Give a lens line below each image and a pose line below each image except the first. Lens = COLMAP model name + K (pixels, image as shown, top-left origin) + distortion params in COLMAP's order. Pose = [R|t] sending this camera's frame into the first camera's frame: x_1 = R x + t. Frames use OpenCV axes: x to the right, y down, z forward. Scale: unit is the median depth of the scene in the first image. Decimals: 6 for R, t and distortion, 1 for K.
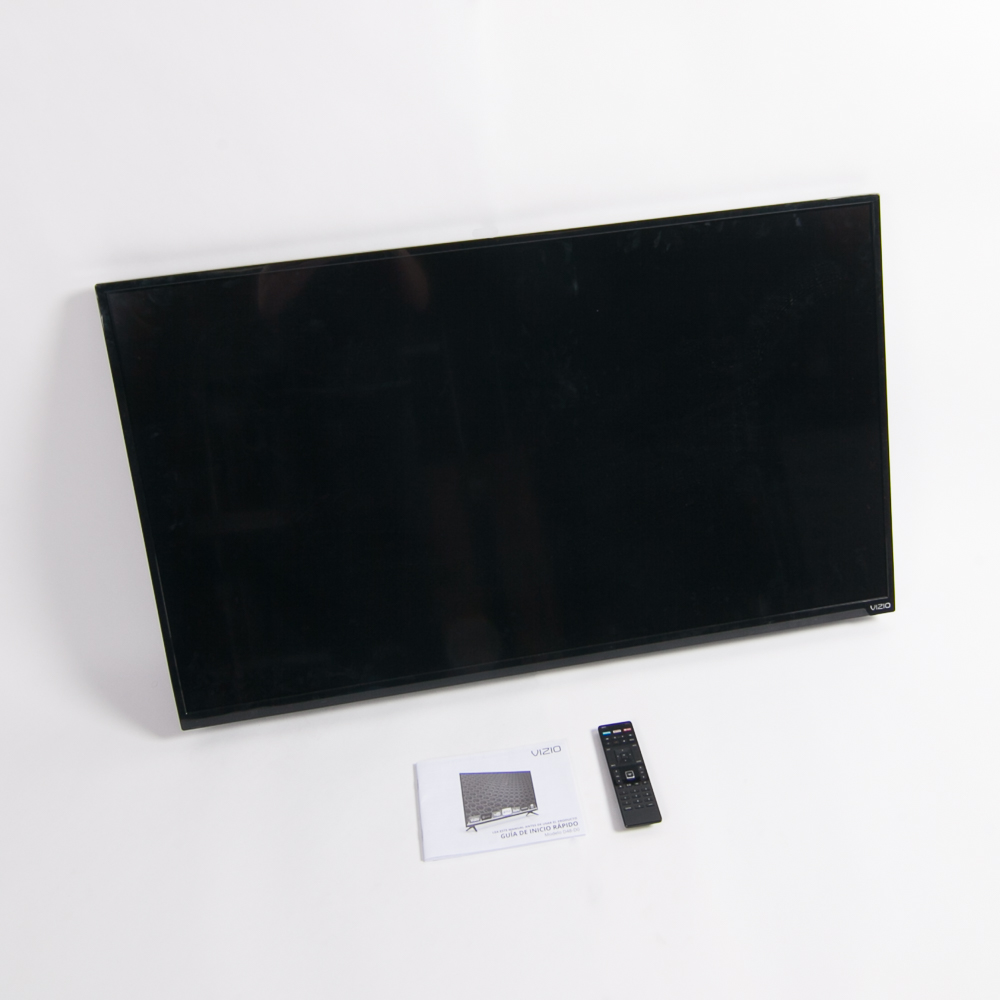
lens RADIAL K [[991.3, 0, 509.0], [0, 991.3, 421.2], [0, 0, 1]] dist [-0.003939, -0.012685]
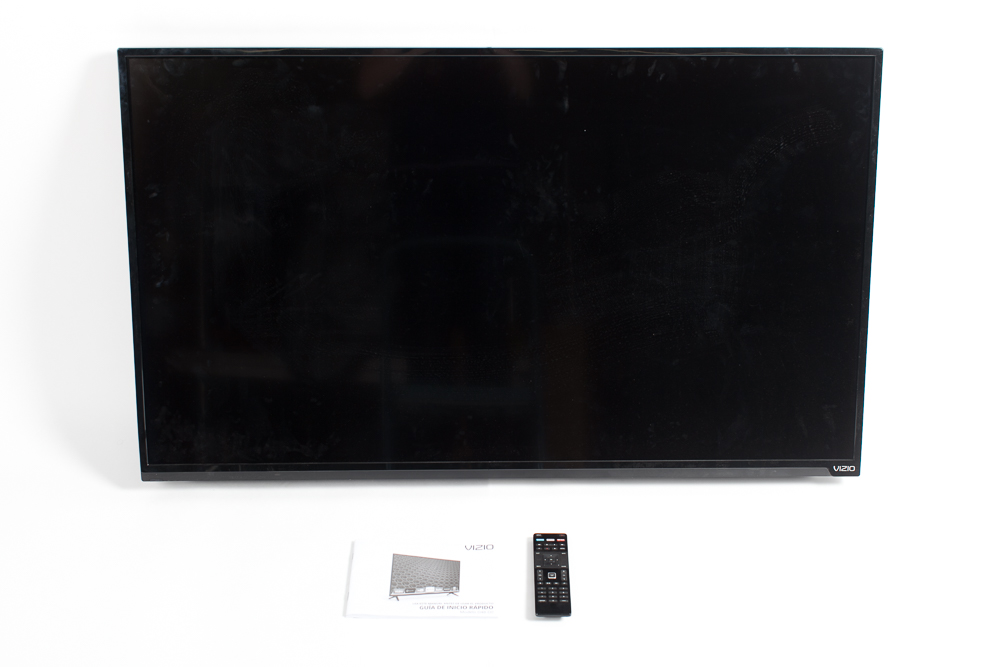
lens RADIAL K [[1442.8, 0, 500.0], [0, 1442.8, 333.5], [0, 0, 1]] dist [-0.002500, 0.027300]
pose [[0.987075, 0.133195, -0.089117, 0.164359], [-0.131712, 0.991036, 0.022348, 0.075193], [0.091295, -0.010322, 0.995770, -0.499364]]
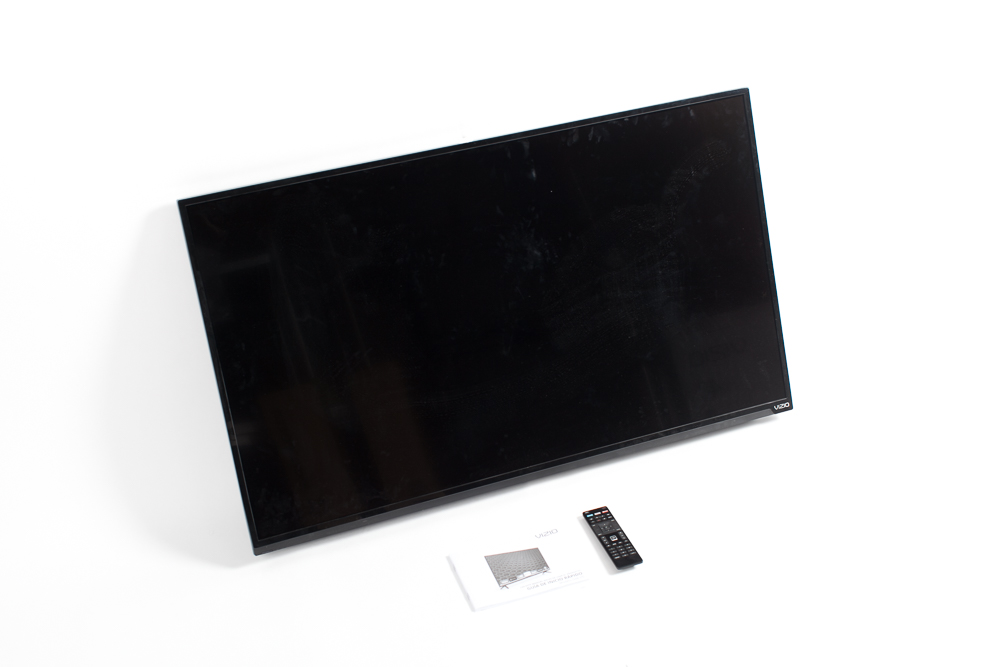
lens RADIAL K [[1442.8, 0, 500.0], [0, 1442.8, 333.5], [0, 0, 1]] dist [-0.002500, 0.027300]
pose [[0.980660, -0.094027, 0.171655, -0.321047], [0.098514, 0.994977, -0.017788, 0.101558], [-0.169120, 0.034354, 0.984997, -0.851937]]
